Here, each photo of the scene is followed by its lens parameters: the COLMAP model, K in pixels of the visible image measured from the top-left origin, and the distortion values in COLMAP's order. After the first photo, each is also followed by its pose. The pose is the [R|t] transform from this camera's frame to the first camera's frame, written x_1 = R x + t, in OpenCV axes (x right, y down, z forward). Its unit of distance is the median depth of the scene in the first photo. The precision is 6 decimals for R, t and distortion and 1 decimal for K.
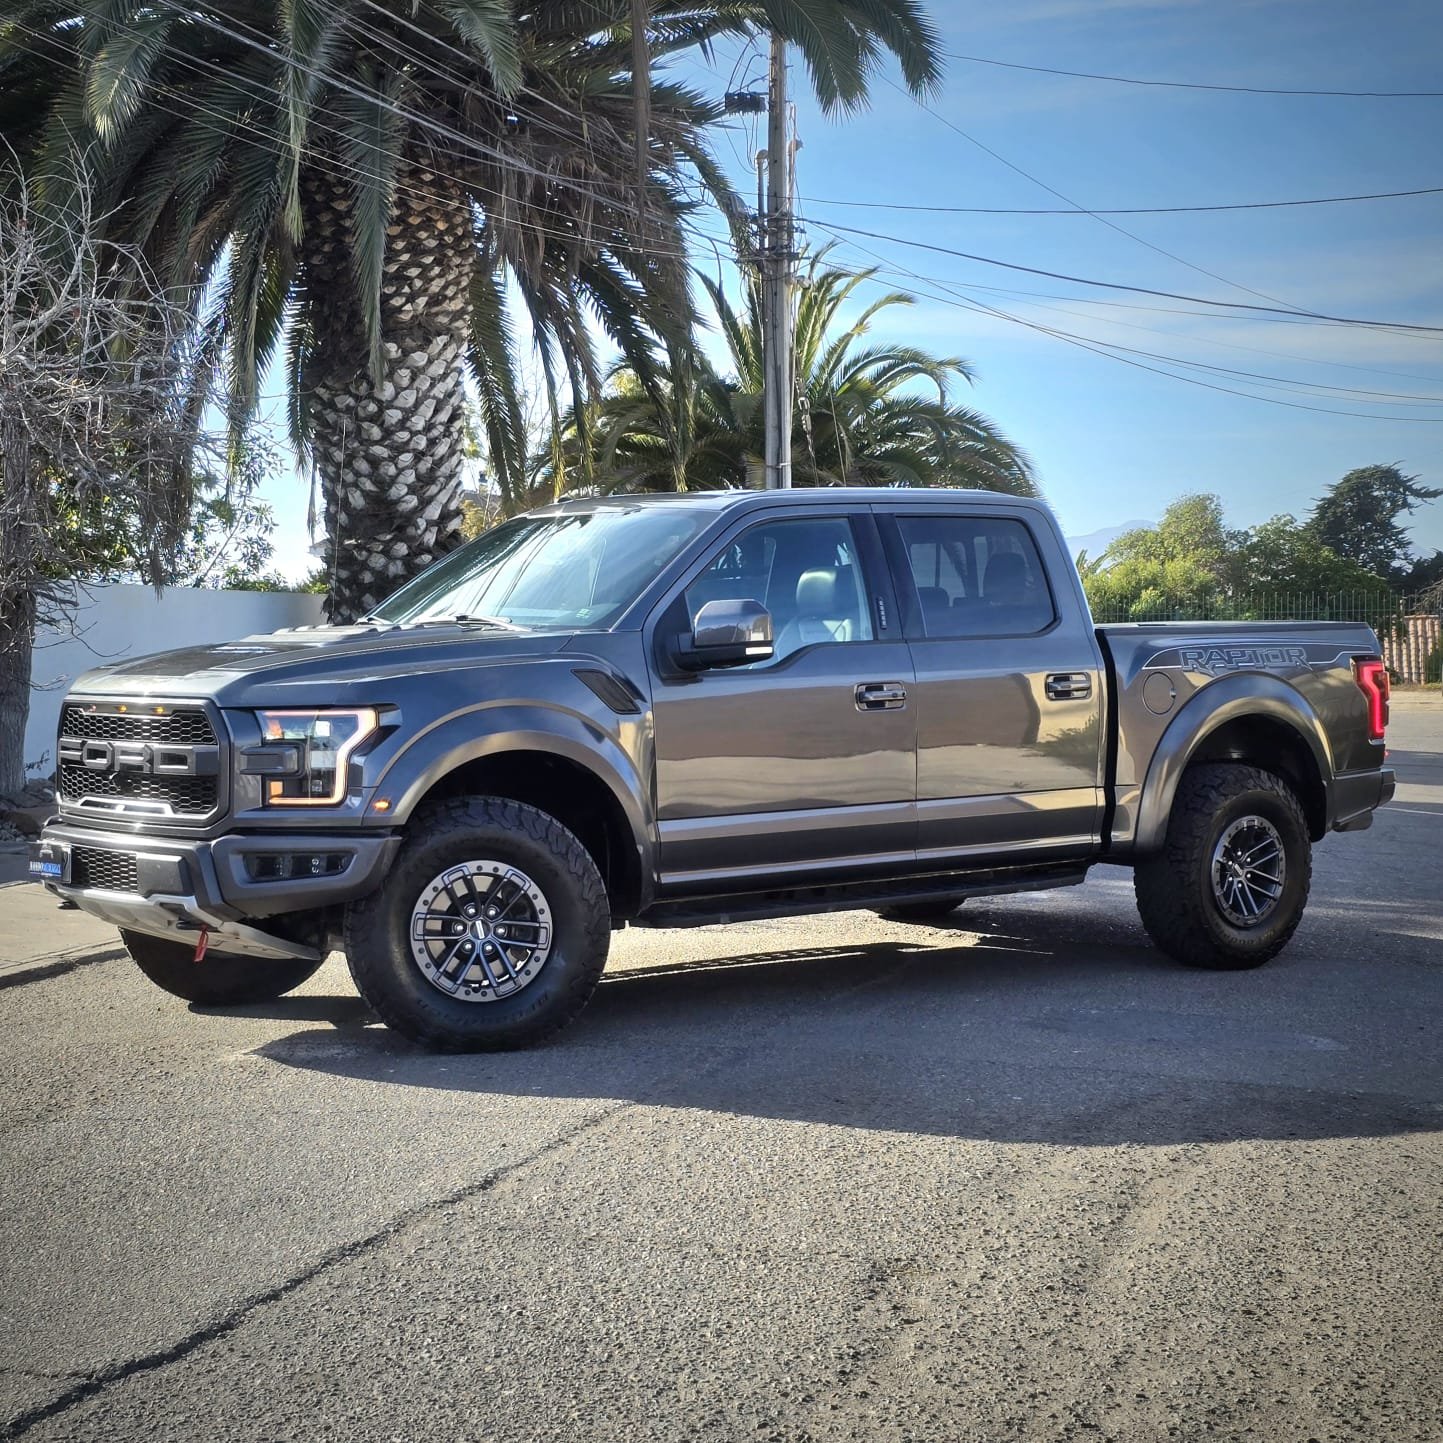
lens RADIAL K [[2798.5, 0, 687.2], [0, 2798.5, 754.8], [0, 0, 1]] dist [0.159873, 0.015594]
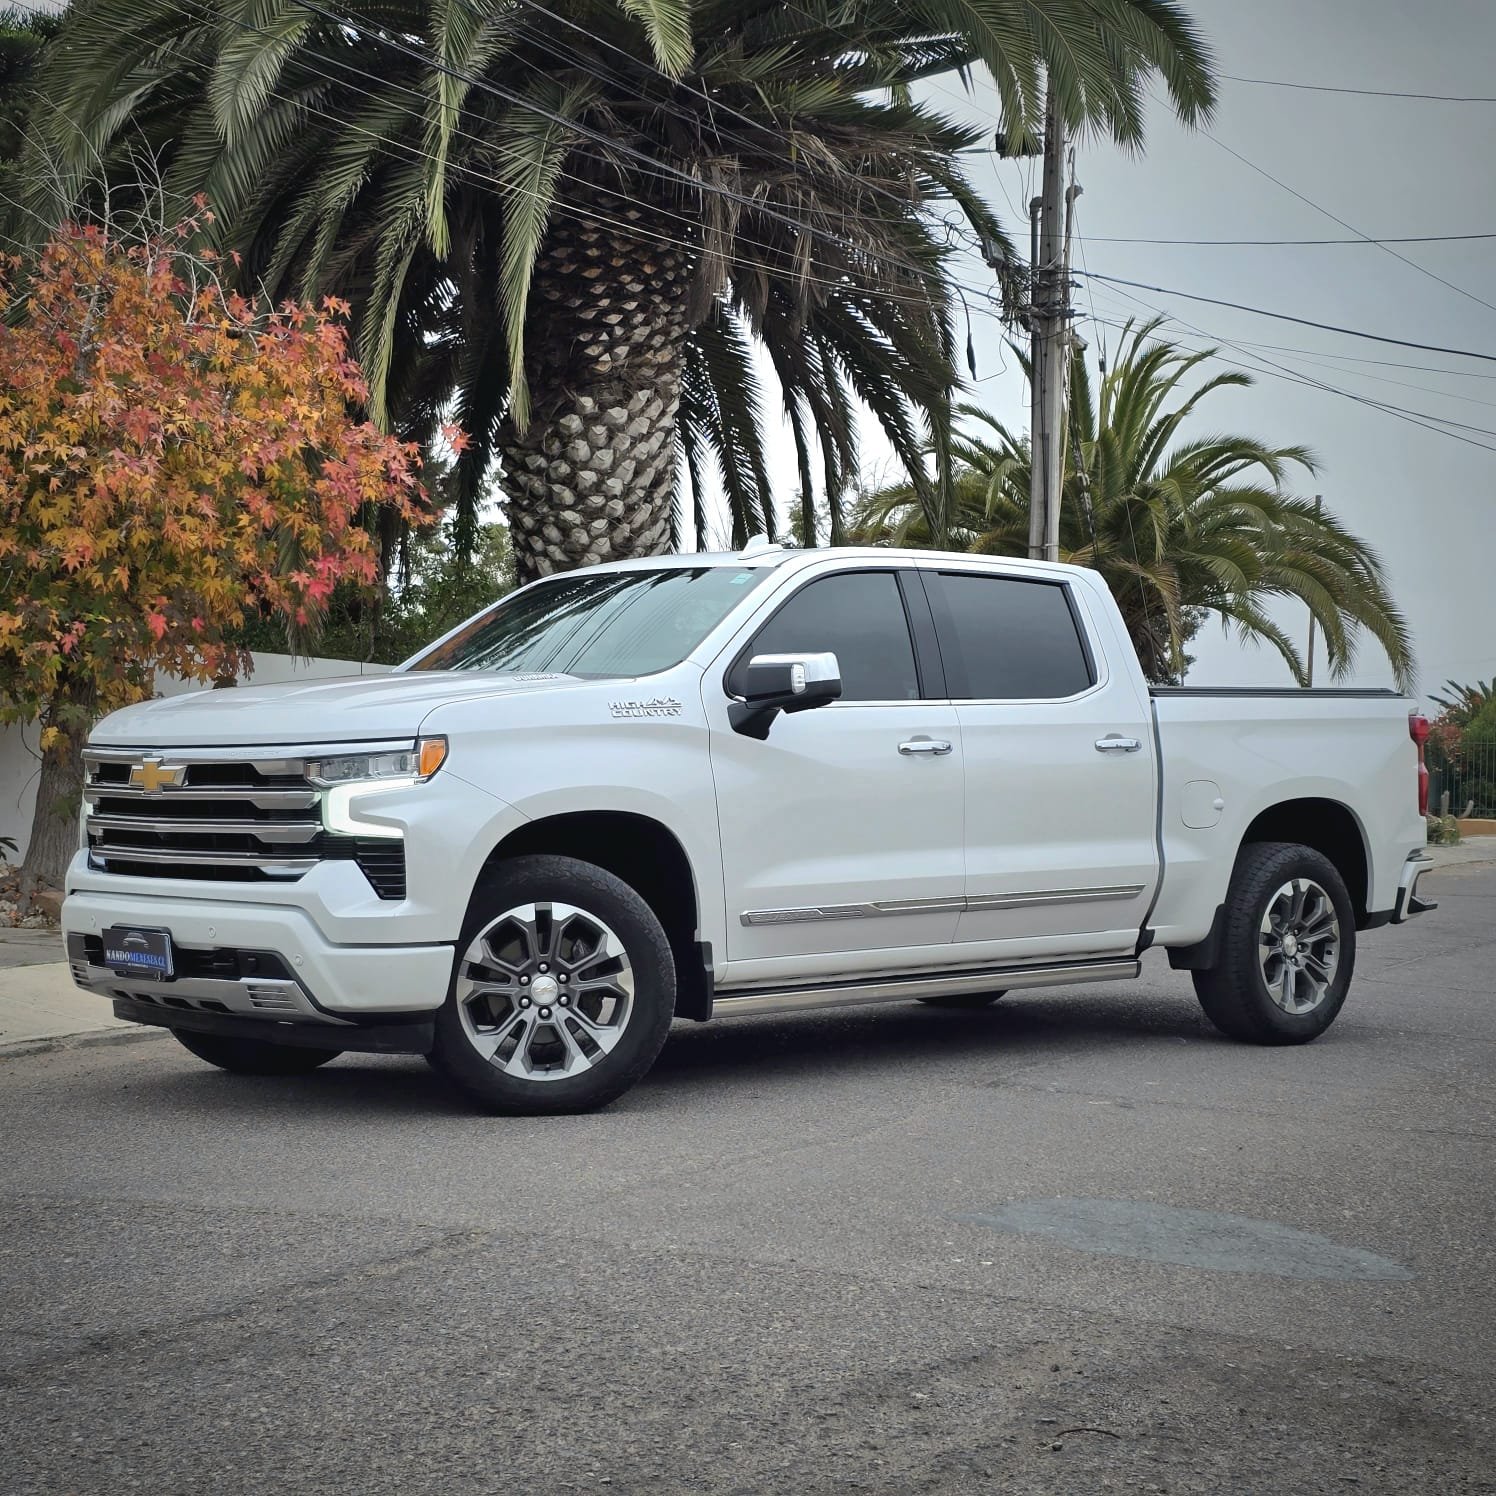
lens RADIAL K [[2778.7, 0, 731.1], [0, 2778.7, 756.5], [0, 0, 1]] dist [0.266273, -1.196789]
pose [[0.989036, 0.026375, -0.145298, 0.072679], [-0.033061, 0.998493, -0.043793, 0.006171], [0.143925, 0.048116, 0.988418, 0.126313]]
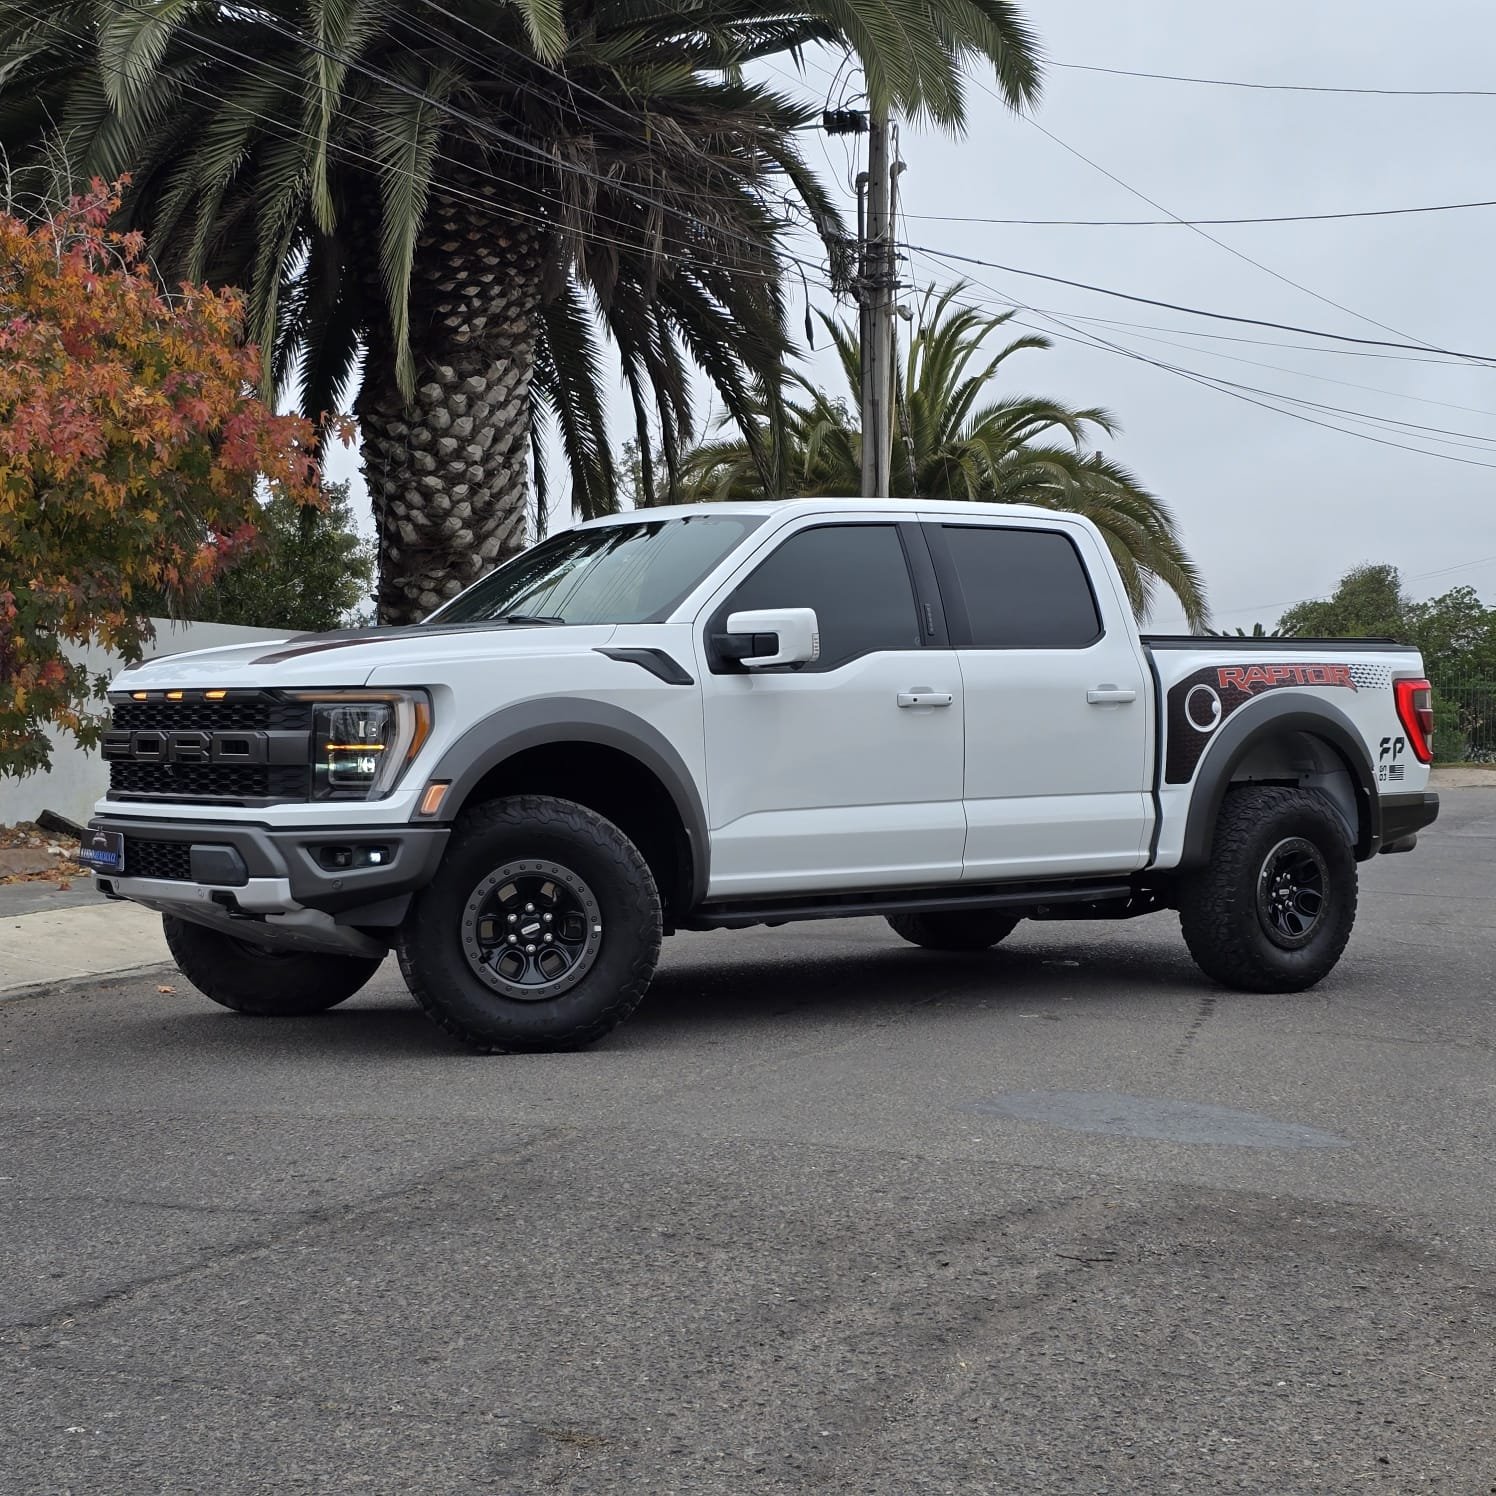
lens RADIAL K [[2799.2, 0, 747.2], [0, 2799.2, 766.1], [0, 0, 1]] dist [0.195100, -0.708350]
pose [[0.998576, 0.013827, -0.051524, 0.043930], [-0.015150, 0.999563, -0.025379, 0.008399], [0.051151, 0.026123, 0.998349, 0.074307]]
